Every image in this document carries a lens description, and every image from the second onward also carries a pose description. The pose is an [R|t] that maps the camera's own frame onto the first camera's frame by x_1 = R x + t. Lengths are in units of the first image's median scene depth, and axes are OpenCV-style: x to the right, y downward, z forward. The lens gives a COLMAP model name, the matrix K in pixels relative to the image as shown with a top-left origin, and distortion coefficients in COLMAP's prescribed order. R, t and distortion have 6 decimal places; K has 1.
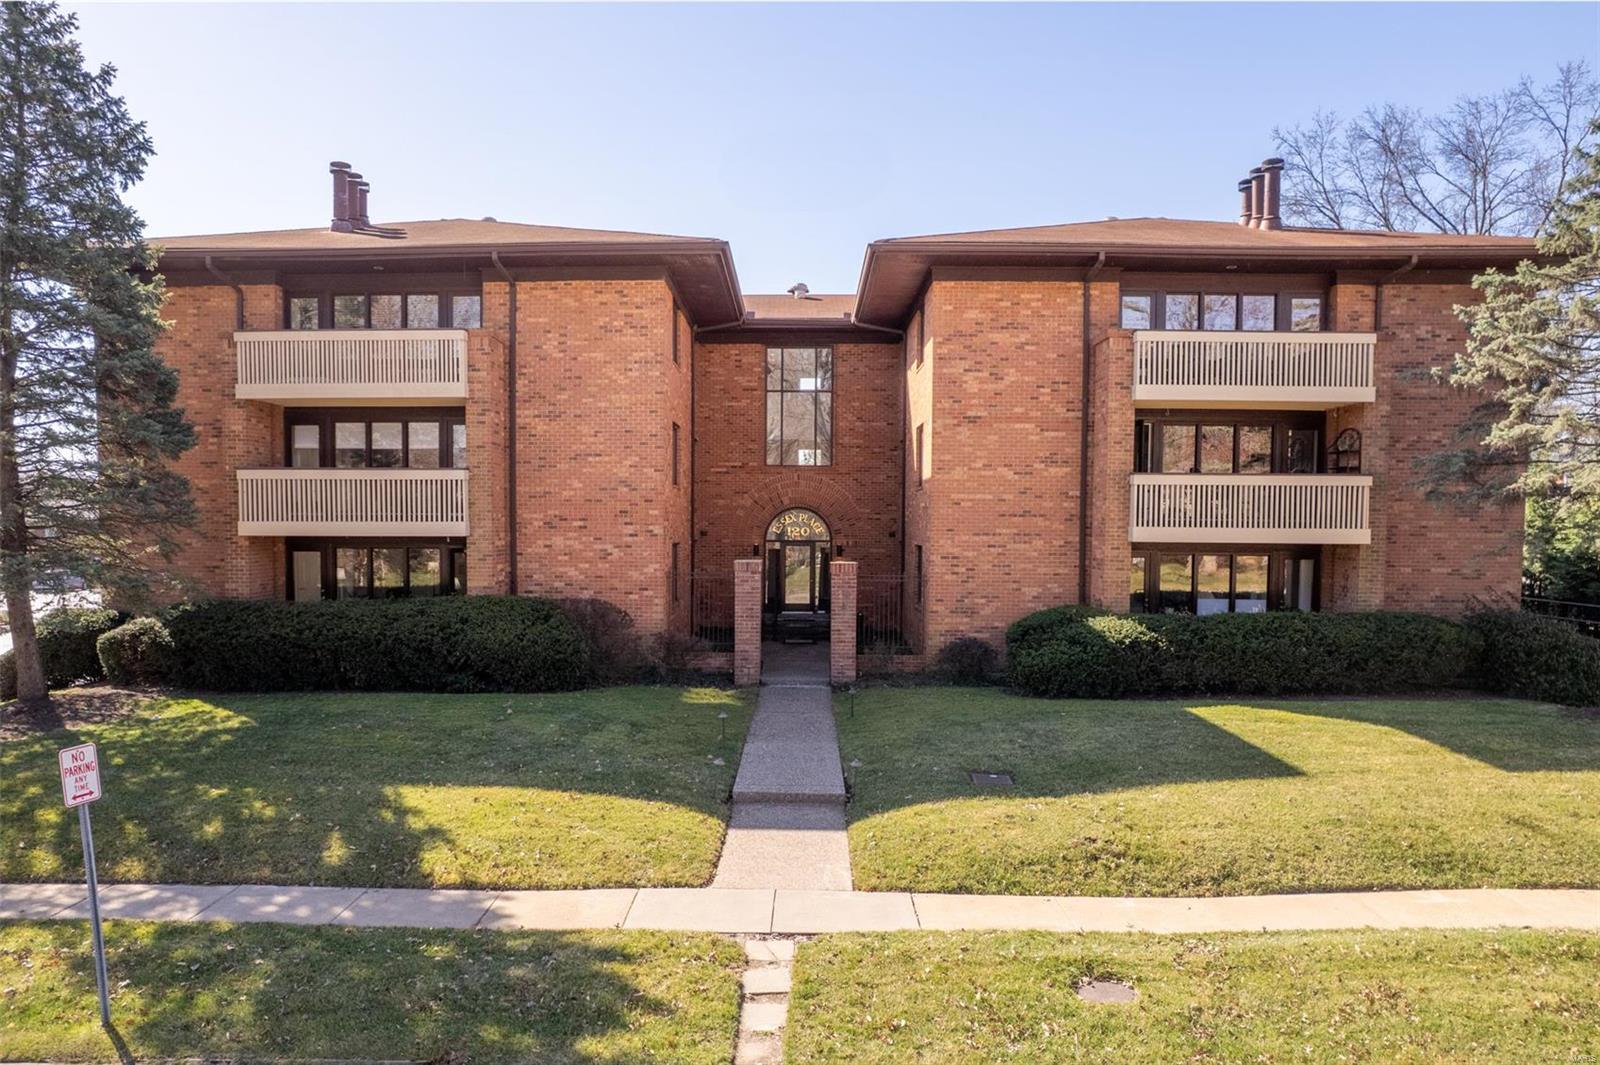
lens RADIAL K [[984.5, 0, 796.4], [0, 984.5, 536.5], [0, 0, 1]] dist [-0.035251, 0.002909]
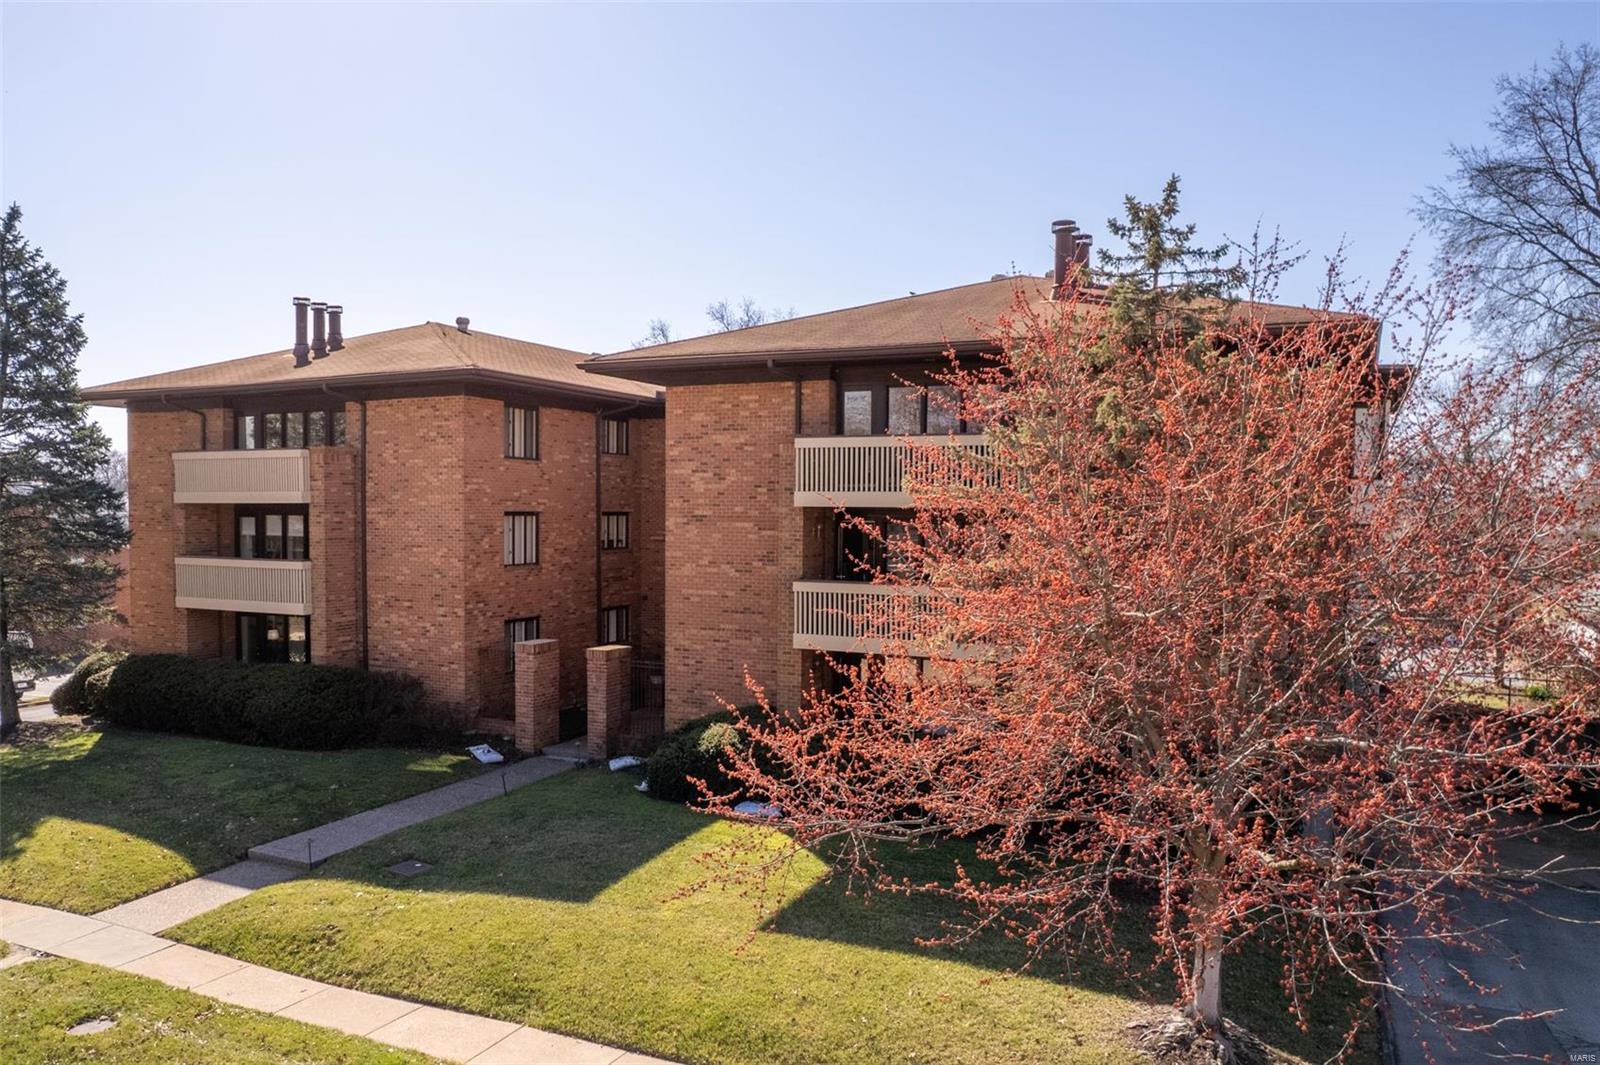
lens RADIAL K [[1075.4, 0, 792.4], [0, 1075.4, 534.5], [0, 0, 1]] dist [-0.026483, 0.000821]
pose [[0.925684, 0.009953, -0.378166, 0.696215], [-0.013586, 0.999884, -0.006939, -0.094675], [0.378053, 0.011561, 0.925712, -0.015097]]
